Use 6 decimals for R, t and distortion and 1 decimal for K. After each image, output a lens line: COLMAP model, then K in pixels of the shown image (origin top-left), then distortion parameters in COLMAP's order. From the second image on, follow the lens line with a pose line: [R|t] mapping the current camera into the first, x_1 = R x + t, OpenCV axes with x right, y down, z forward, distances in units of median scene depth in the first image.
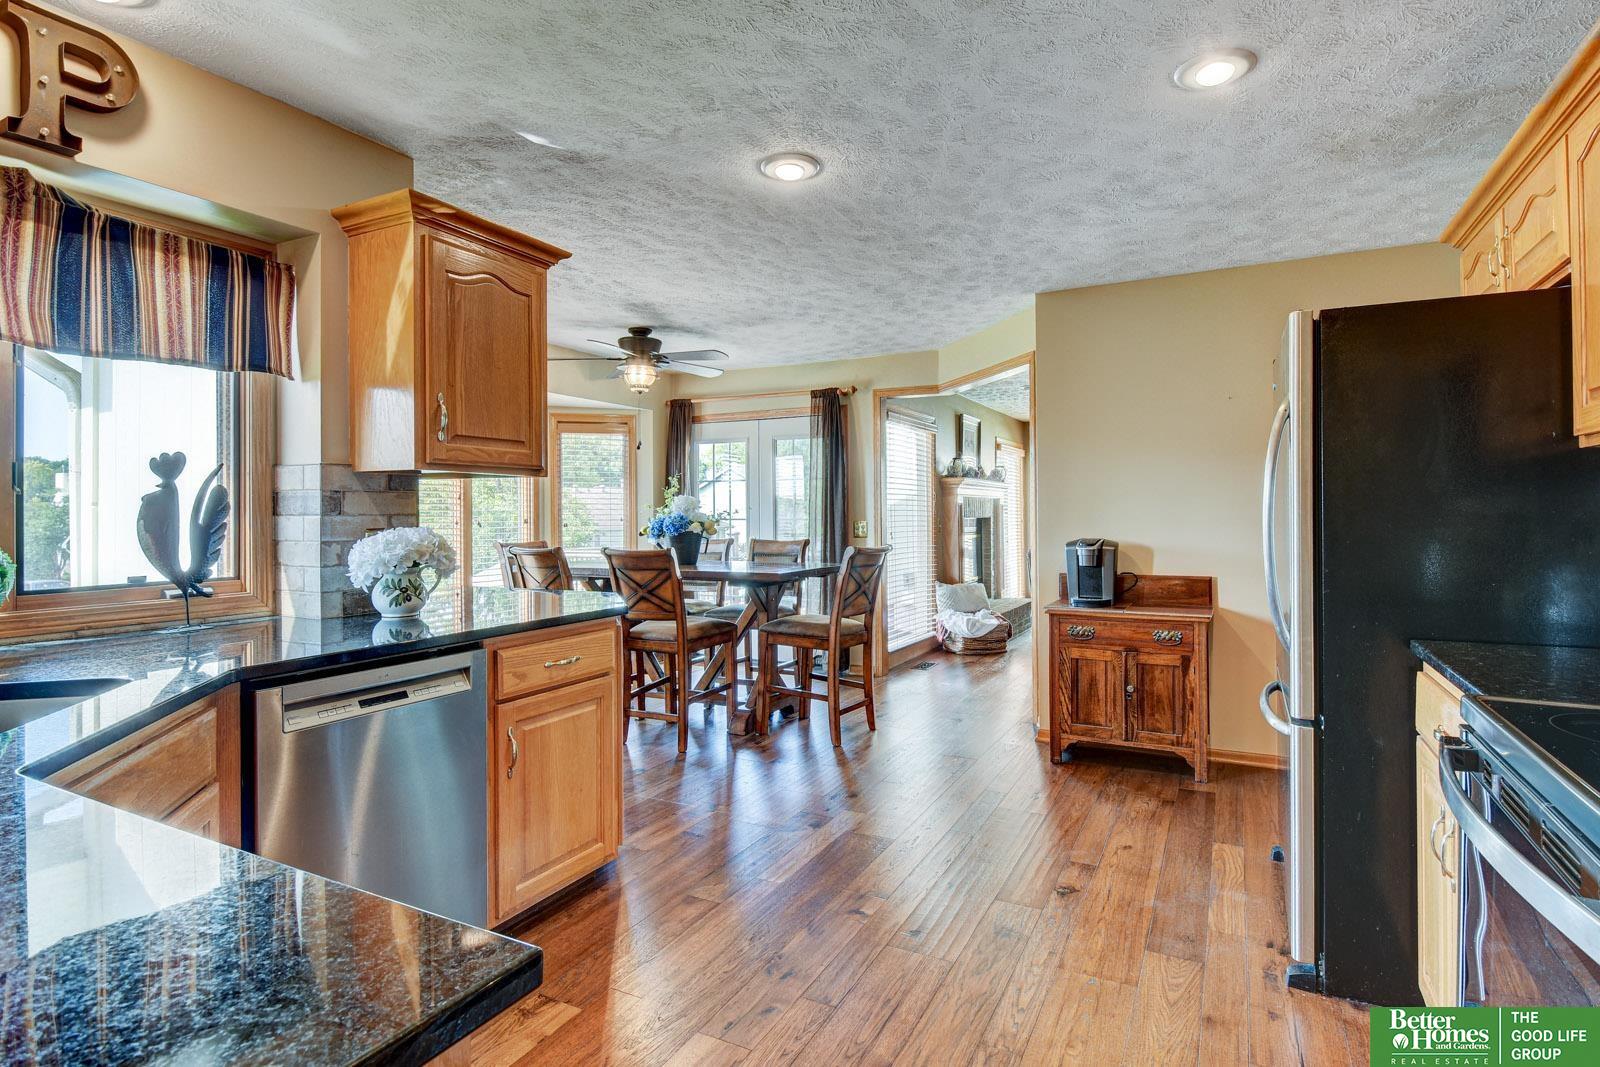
lens RADIAL K [[784.4, 0, 830.6], [0, 784.4, 515.1], [0, 0, 1]] dist [-0.030564, -0.001054]
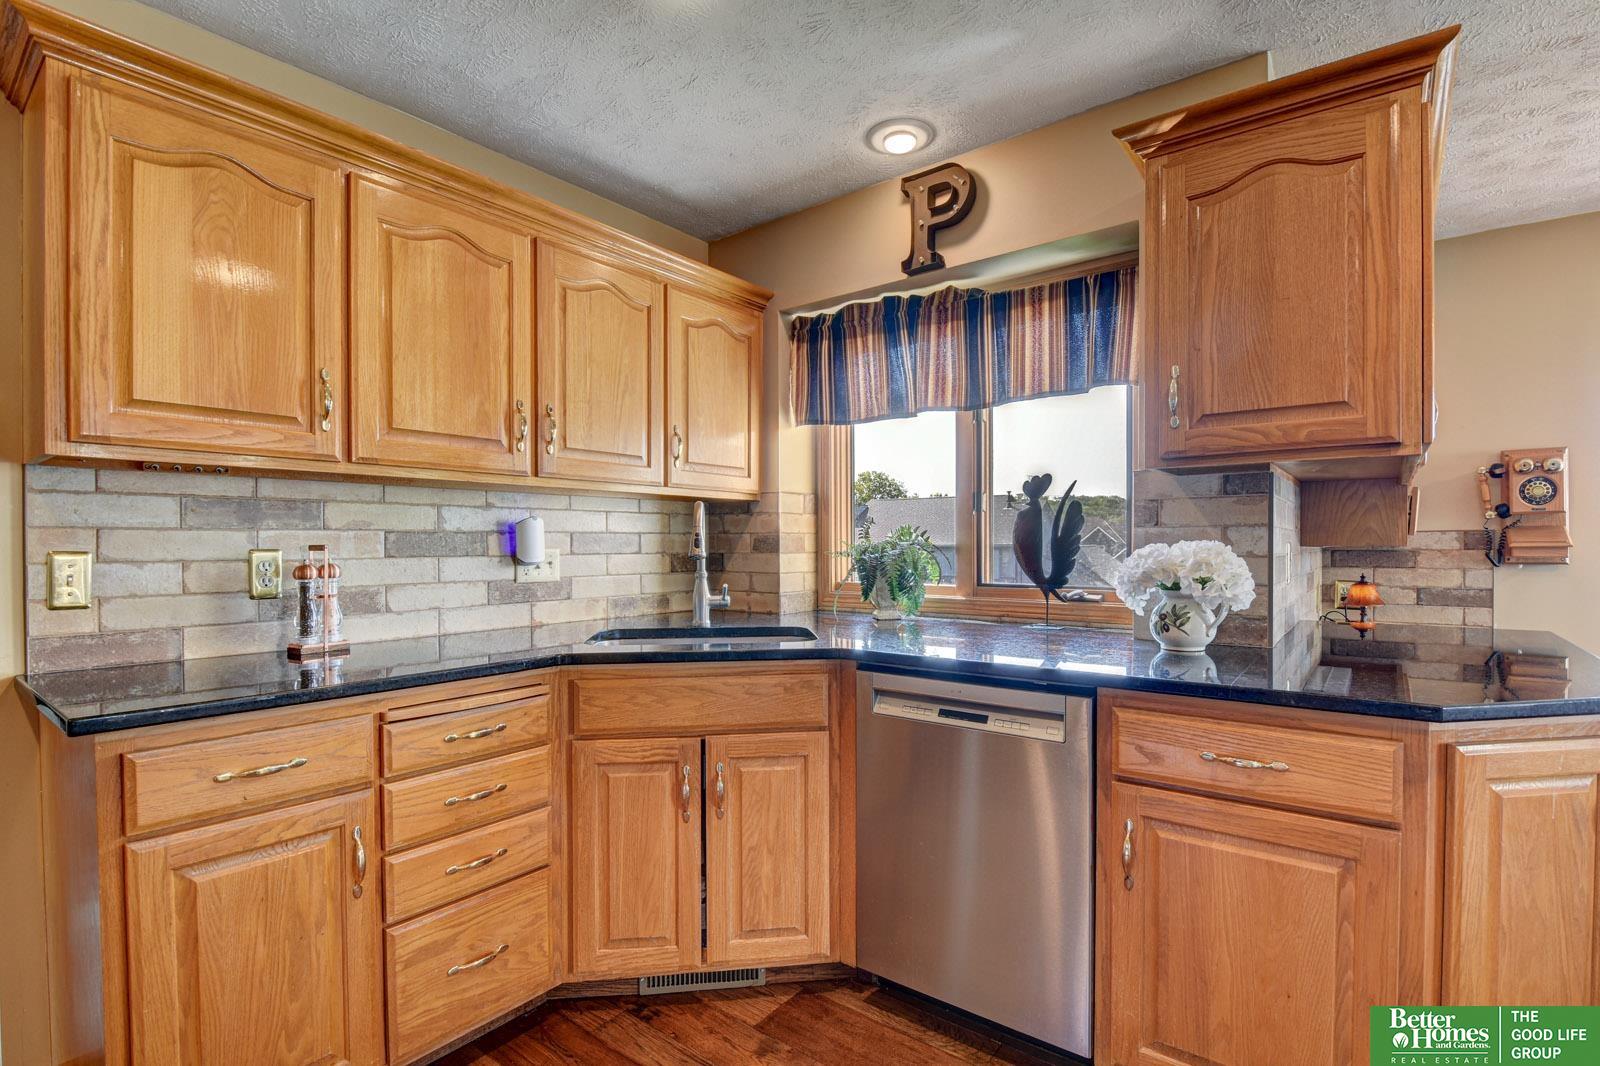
lens RADIAL K [[750.2, 0, 820.5], [0, 750.2, 554.5], [0, 0, 1]] dist [-0.004152, -0.004129]
pose [[-0.184232, 0.019619, -0.982687, 0.107957], [0.004272, 0.999807, 0.019160, 0.005298], [0.982874, -0.000668, -0.184280, 0.293004]]
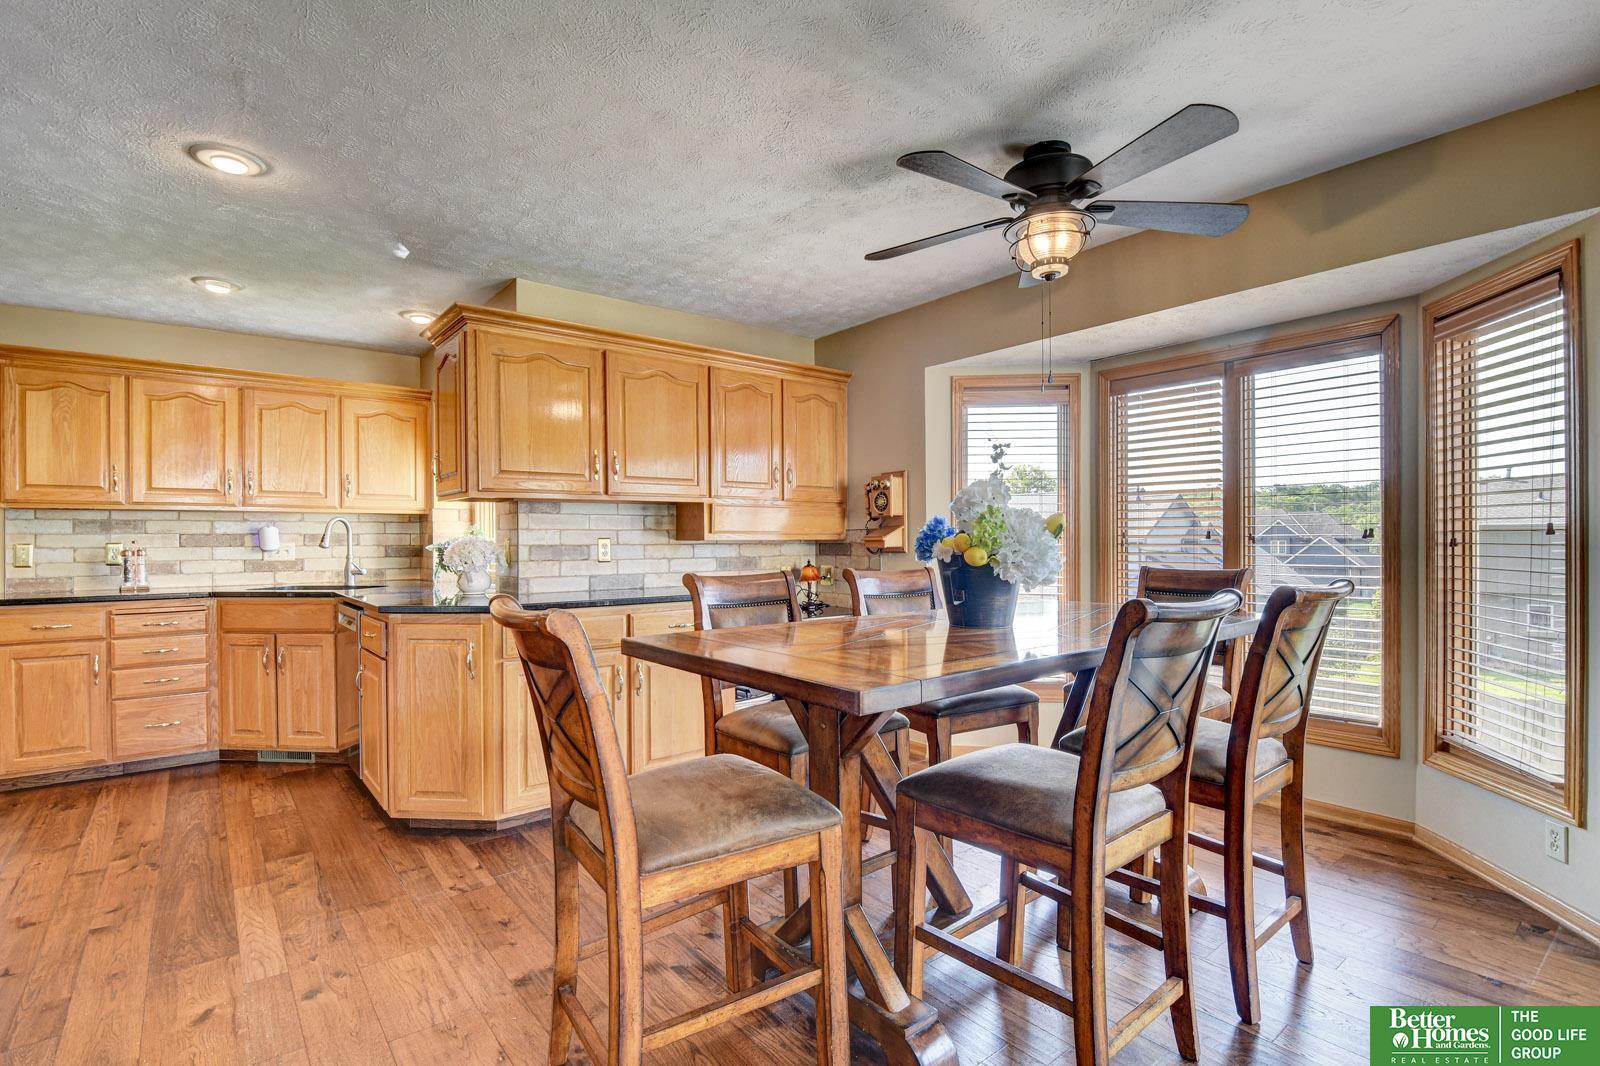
lens RADIAL K [[750.2, 0, 811.8], [0, 750.2, 544.1], [0, 0, 1]] dist [-0.004152, -0.004129]
pose [[-0.400927, 0.012920, -0.916019, 0.212720], [0.007973, 0.999912, 0.010613, 0.006971], [0.916075, -0.003049, -0.400995, 0.862758]]
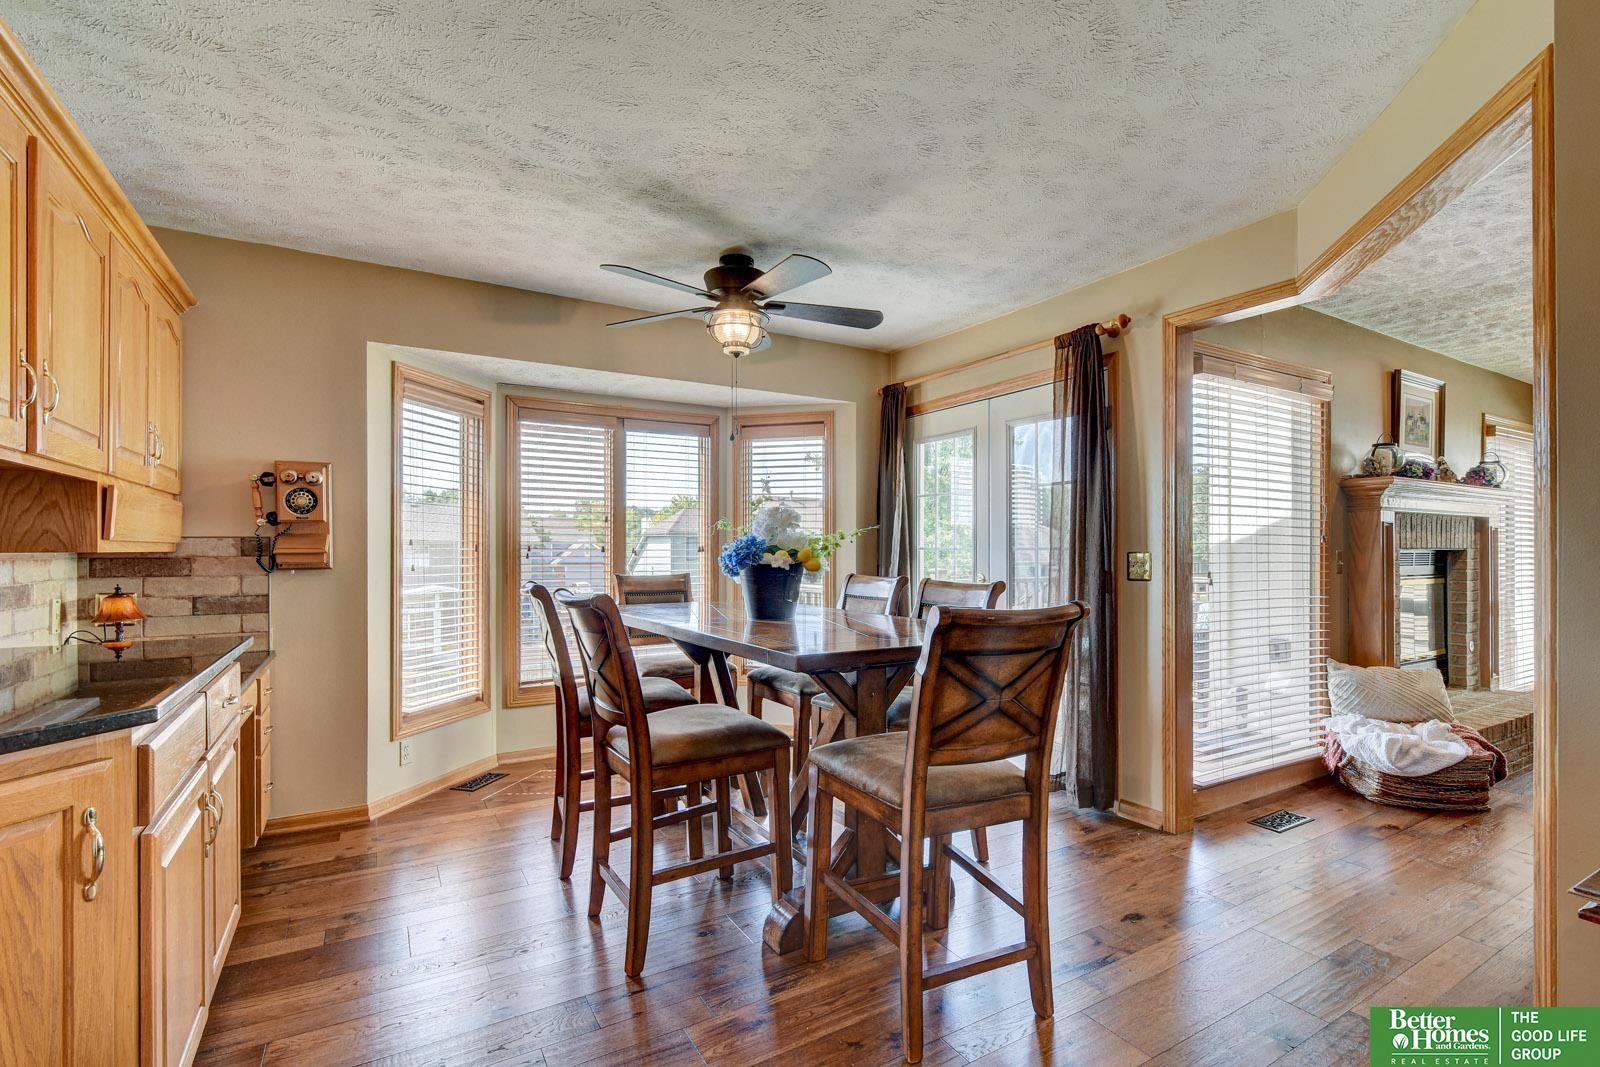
lens RADIAL K [[735.3, 0, 806.7], [0, 735.3, 547.4], [0, 0, 1]] dist [-0.001003, -0.001864]
pose [[0.848102, 0.003671, -0.529820, 0.114280], [-0.004678, 0.999989, -0.000560, 0.006161], [0.529812, 0.002954, 0.848110, 0.410563]]
